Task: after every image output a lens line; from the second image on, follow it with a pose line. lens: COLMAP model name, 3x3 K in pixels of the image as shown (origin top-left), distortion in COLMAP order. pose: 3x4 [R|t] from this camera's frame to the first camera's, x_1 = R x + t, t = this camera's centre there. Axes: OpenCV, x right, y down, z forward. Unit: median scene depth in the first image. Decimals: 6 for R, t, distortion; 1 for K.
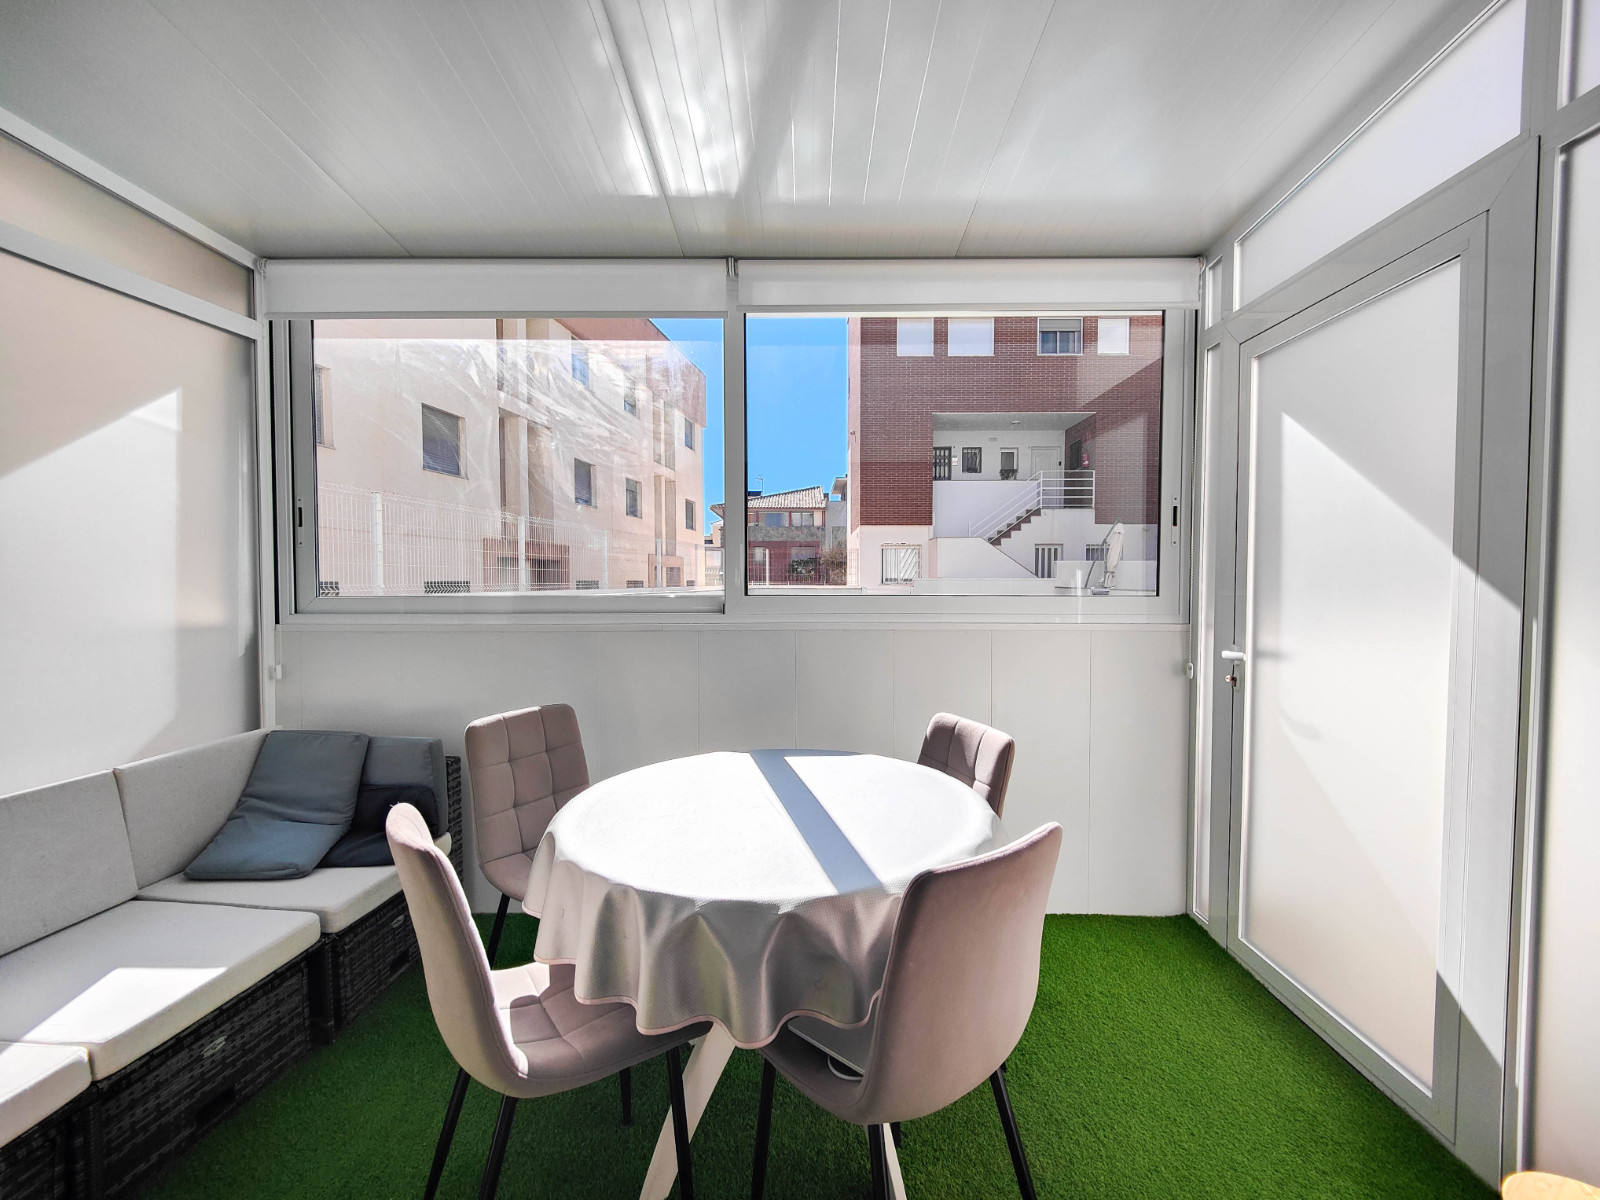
lens RADIAL K [[698.7, 0, 803.1], [0, 698.7, 602.9], [0, 0, 1]] dist [0.029357, -0.016959]
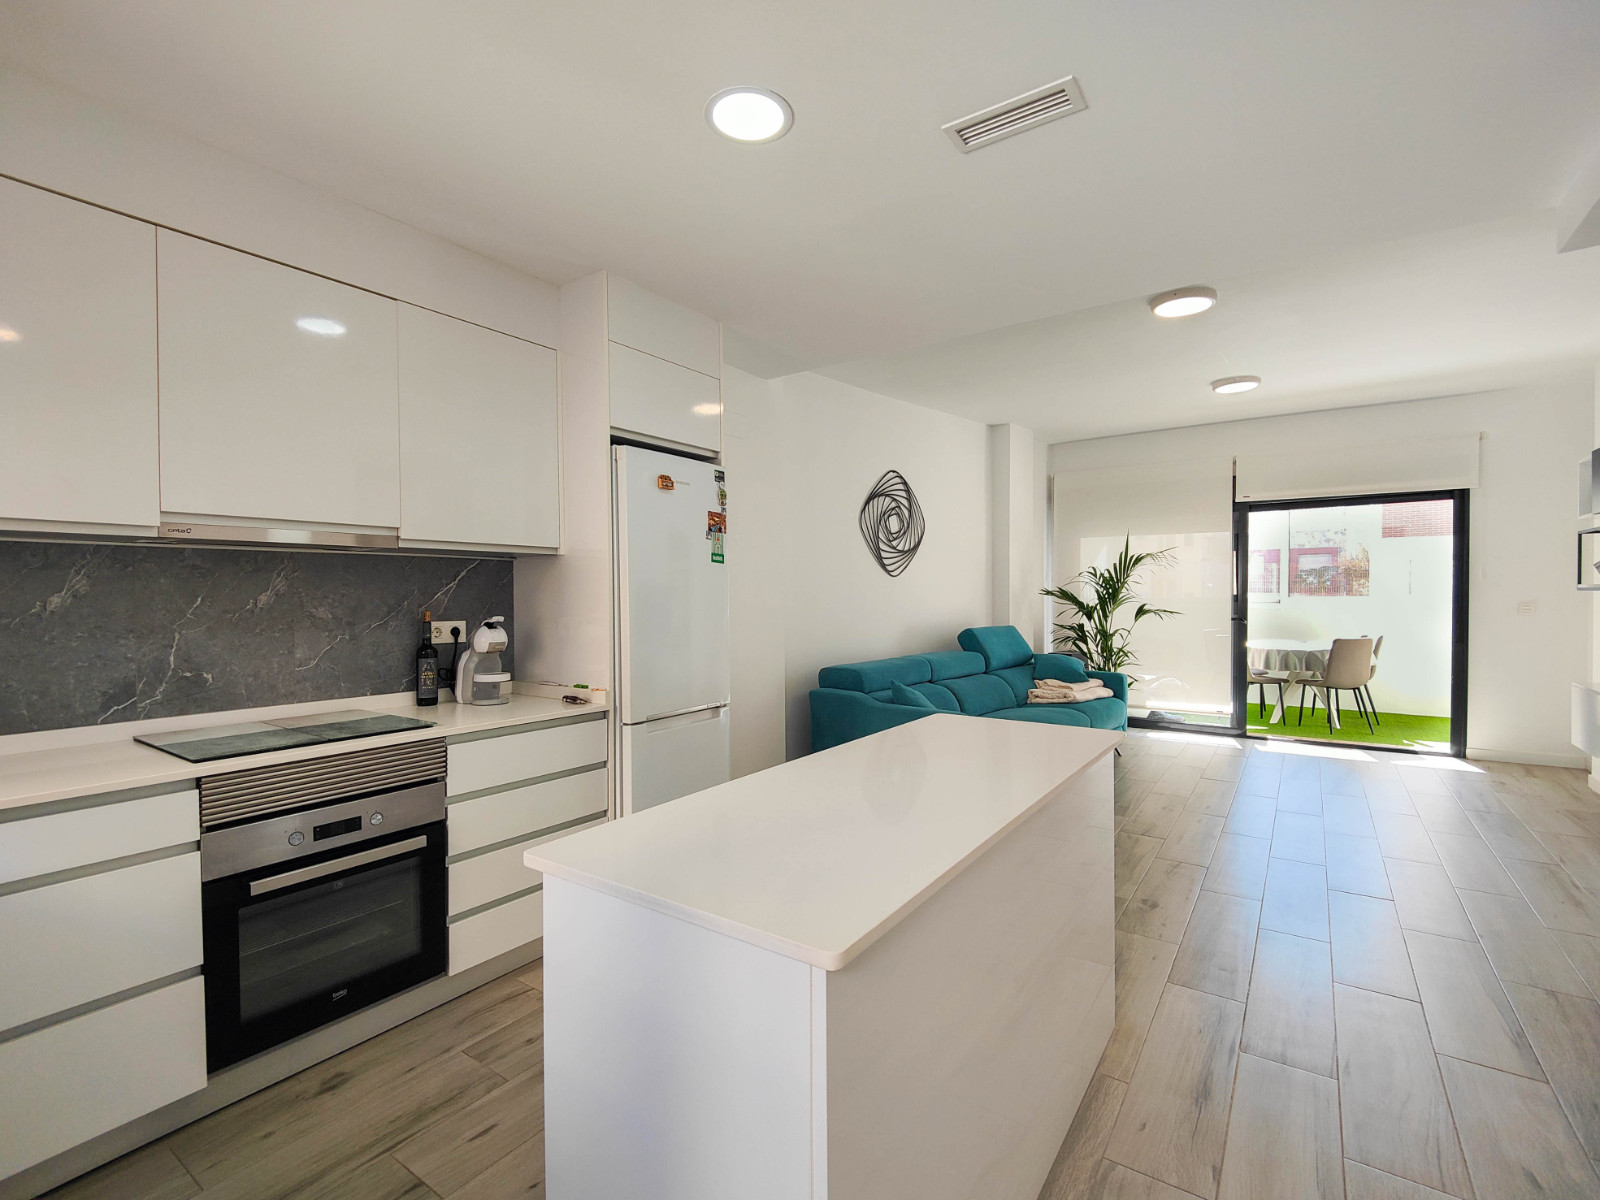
lens RADIAL K [[715.9, 0, 803.1], [0, 715.9, 606.2], [0, 0, 1]] dist [0.019135, -0.017991]
pose [[0.814854, 0.003381, -0.579656, 0.006962], [-0.013189, 0.999832, -0.012708, 0.120141], [0.579516, 0.018000, 0.814762, -3.408094]]
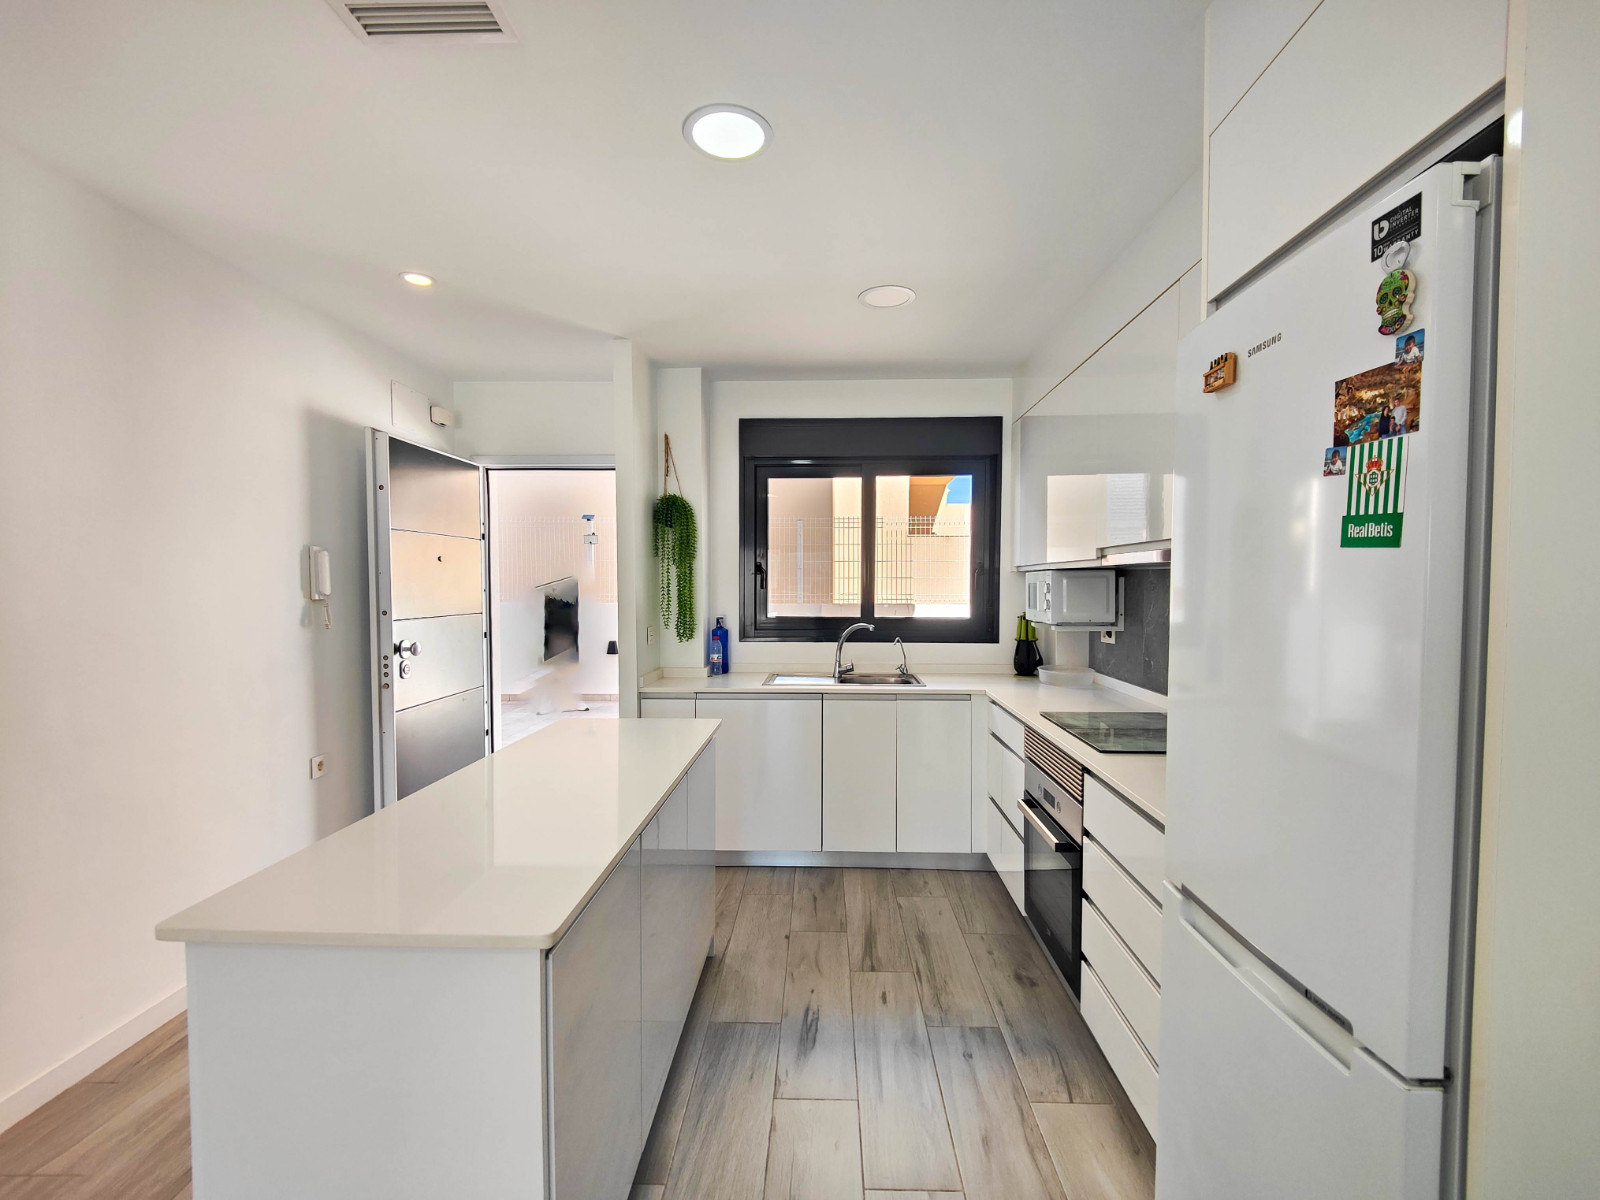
lens RADIAL K [[698.7, 0, 803.1], [0, 698.7, 602.9], [0, 0, 1]] dist [0.029357, -0.016959]
pose [[-0.998952, -0.000875, 0.045770, -0.690272], [0.002056, 0.997951, 0.063951, 0.018148], [-0.045732, 0.063978, -0.996903, -1.850097]]
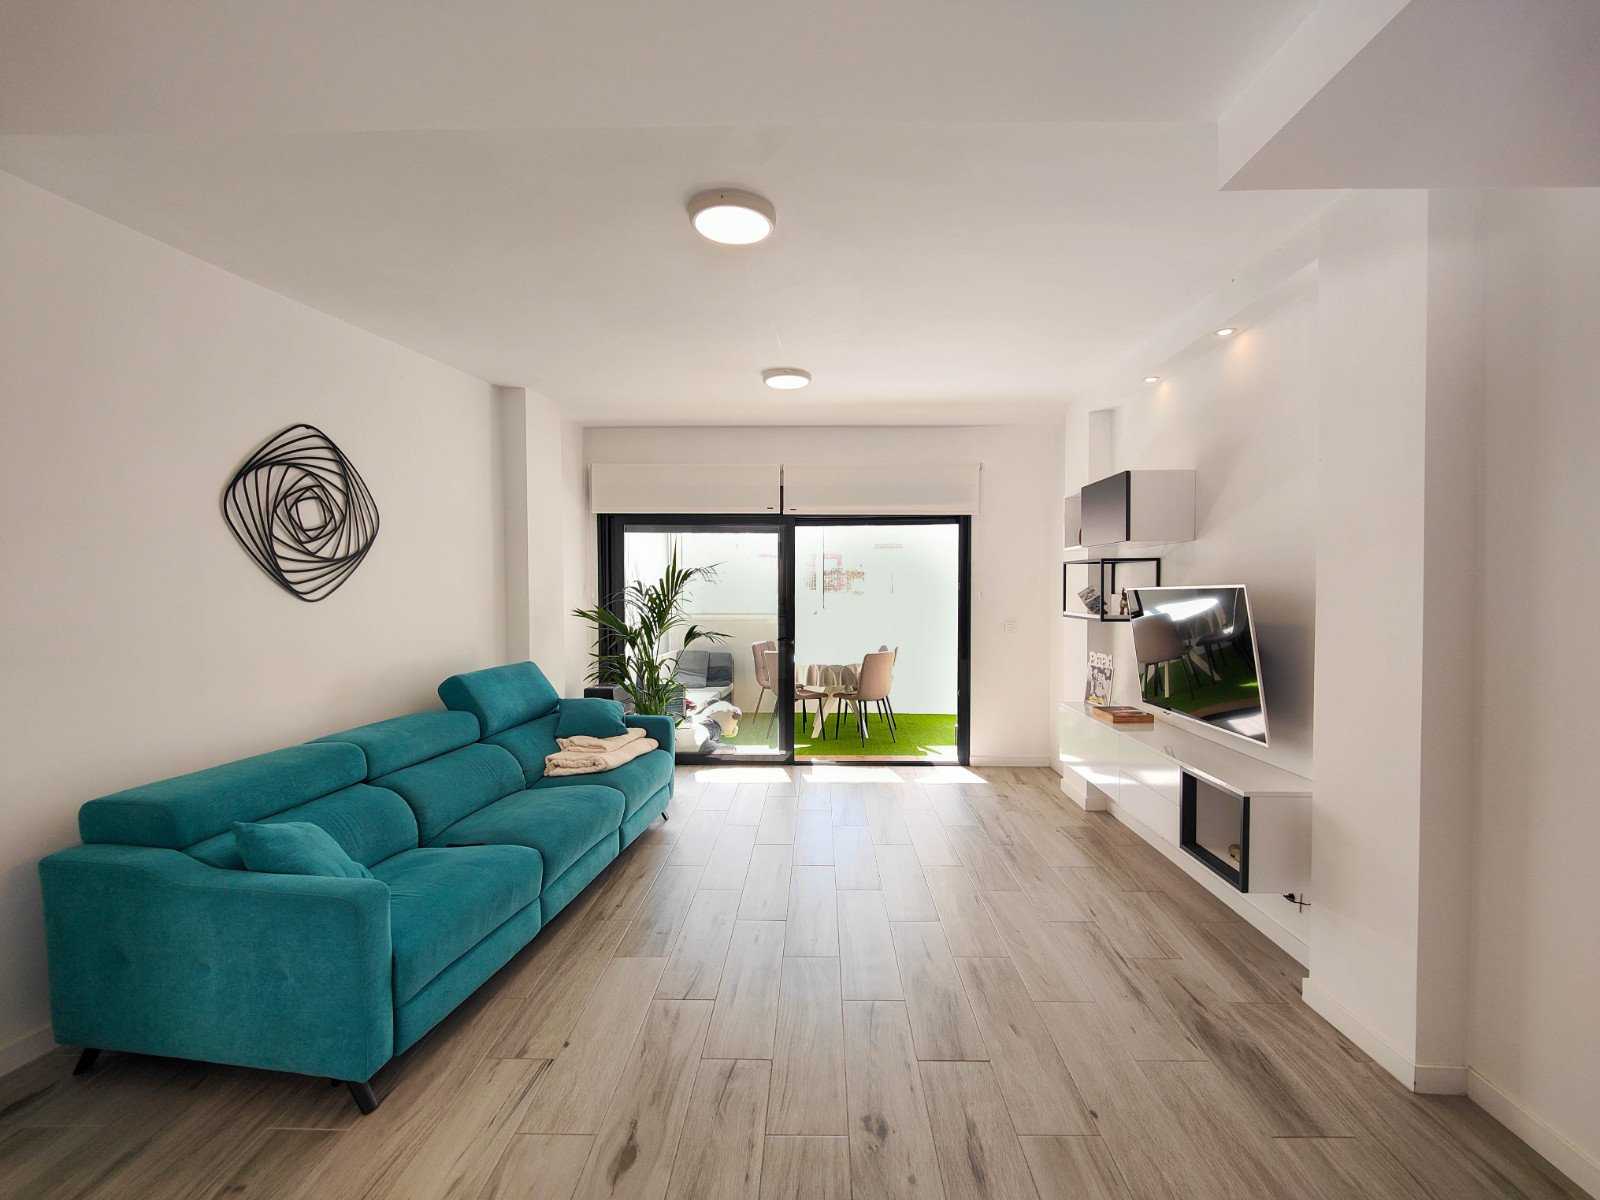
lens RADIAL K [[695.9, 0, 812.7], [0, 695.9, 604.3], [0, 0, 1]] dist [0.020808, -0.018331]
pose [[0.999843, -0.002325, -0.017545, -0.103711], [0.002179, 0.999963, -0.008297, -0.002891], [0.017563, 0.008257, 0.999812, -2.619671]]
